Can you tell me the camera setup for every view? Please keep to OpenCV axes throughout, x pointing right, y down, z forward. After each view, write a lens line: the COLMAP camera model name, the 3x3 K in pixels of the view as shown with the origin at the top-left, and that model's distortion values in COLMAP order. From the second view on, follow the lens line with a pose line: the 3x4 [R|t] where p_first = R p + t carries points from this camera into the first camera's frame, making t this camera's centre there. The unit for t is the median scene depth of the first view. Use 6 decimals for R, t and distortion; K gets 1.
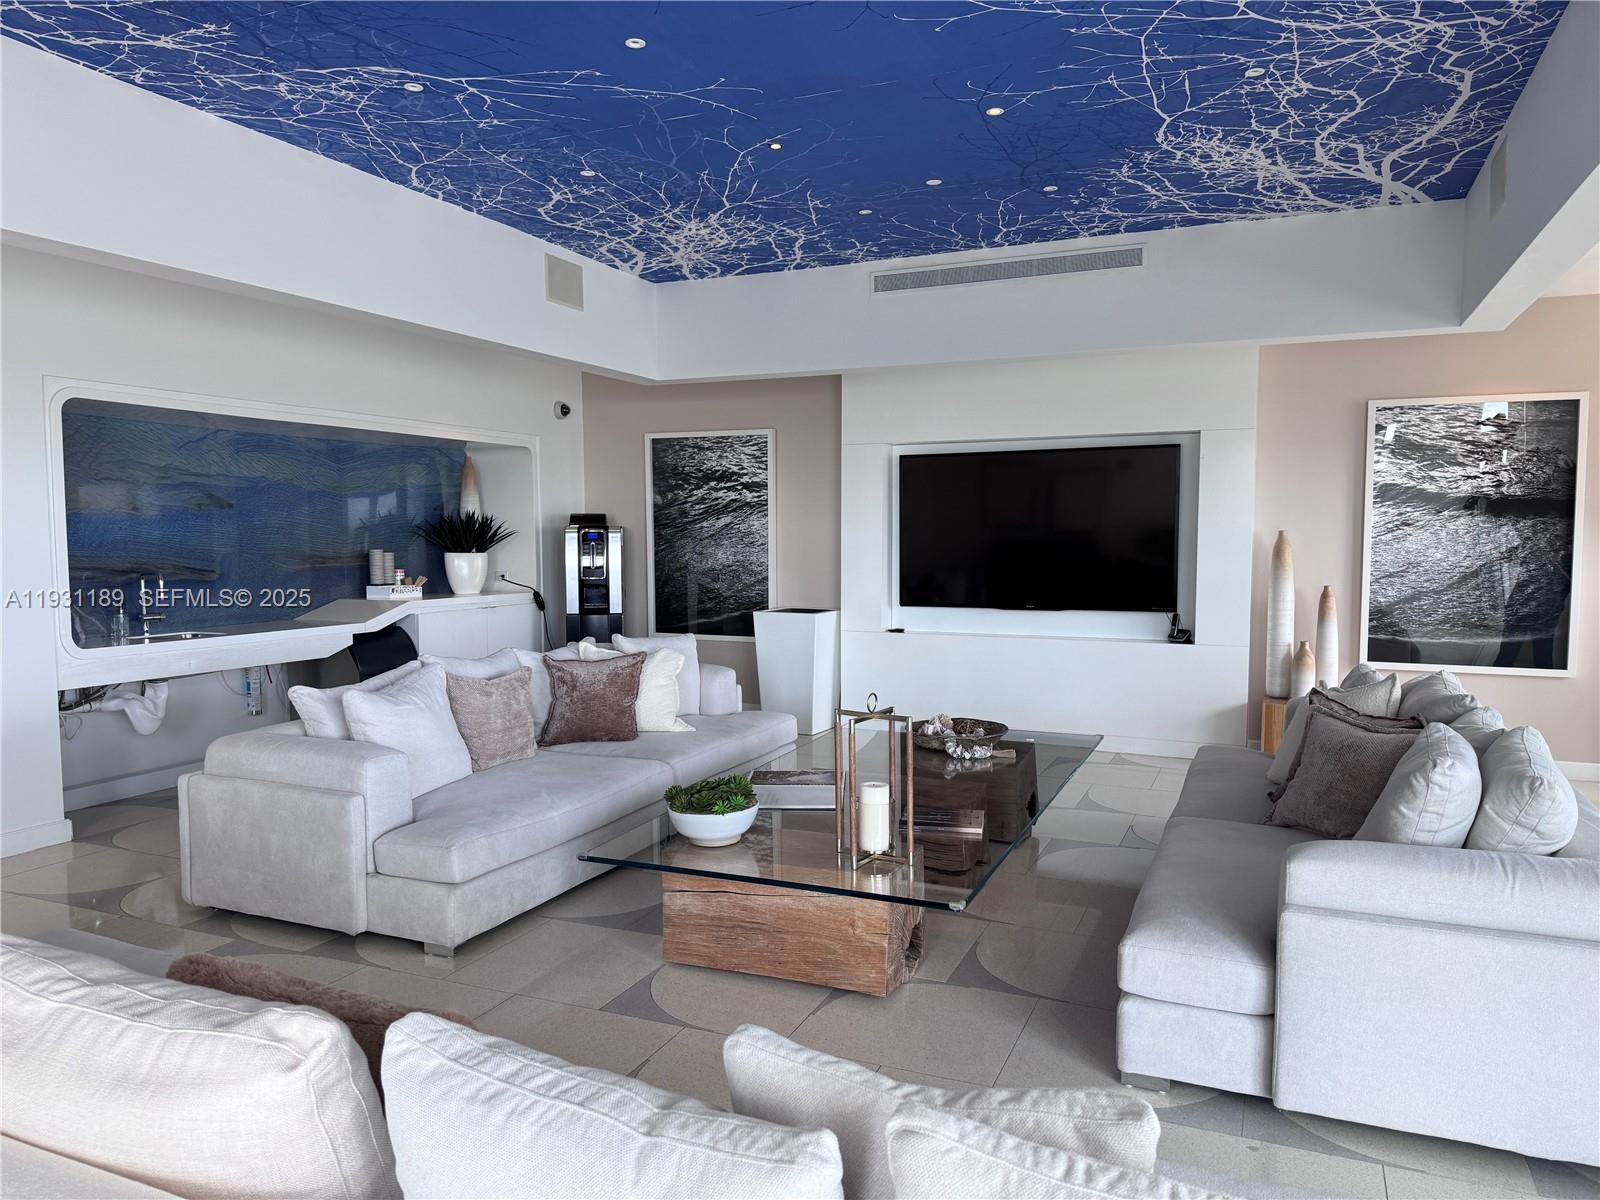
lens RADIAL K [[1134.0, 0, 800.0], [0, 1134.0, 600.0], [0, 0, 1]] dist [-0.000740, -0.000453]
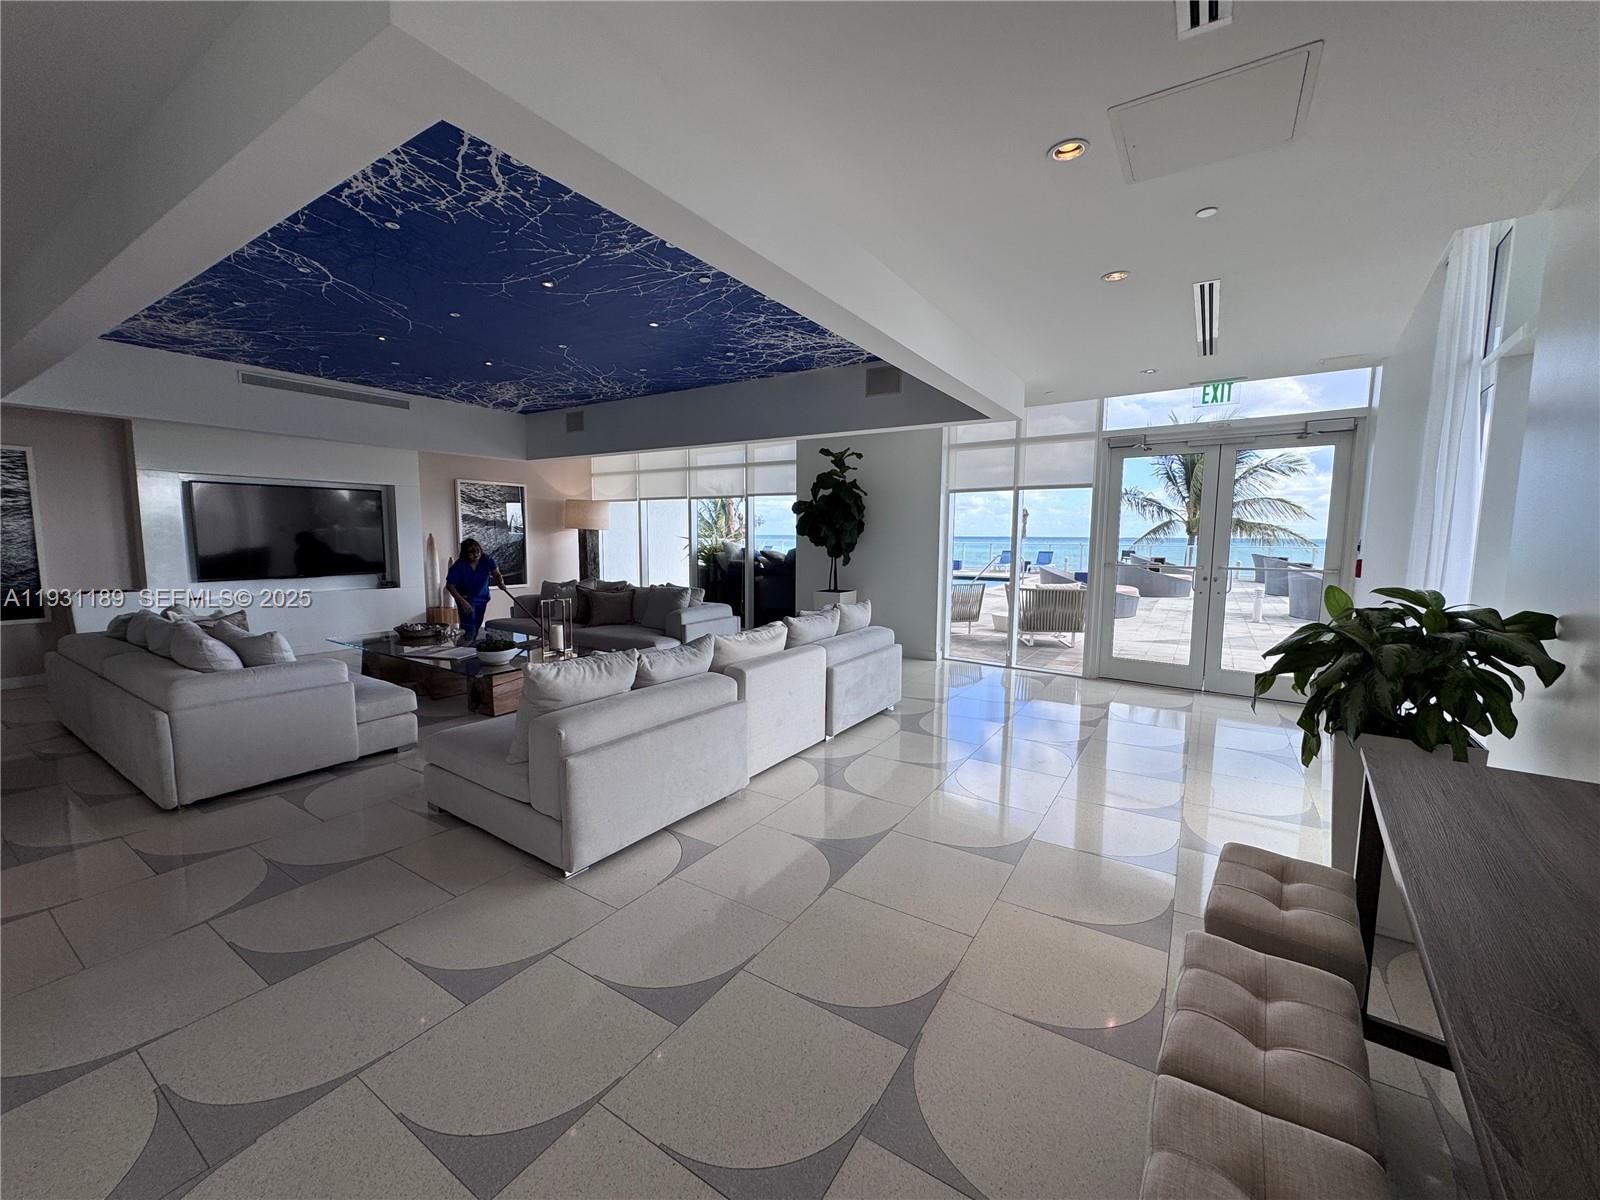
lens RADIAL K [[635.5, 0, 800.0], [0, 635.5, 600.0], [0, 0, 1]] dist [-0.000164, 0.000006]
pose [[0.159122, -0.098106, 0.982372, -0.730785], [0.054709, 0.994398, 0.090446, -0.004303], [-0.985742, 0.039353, 0.163598, 0.079961]]
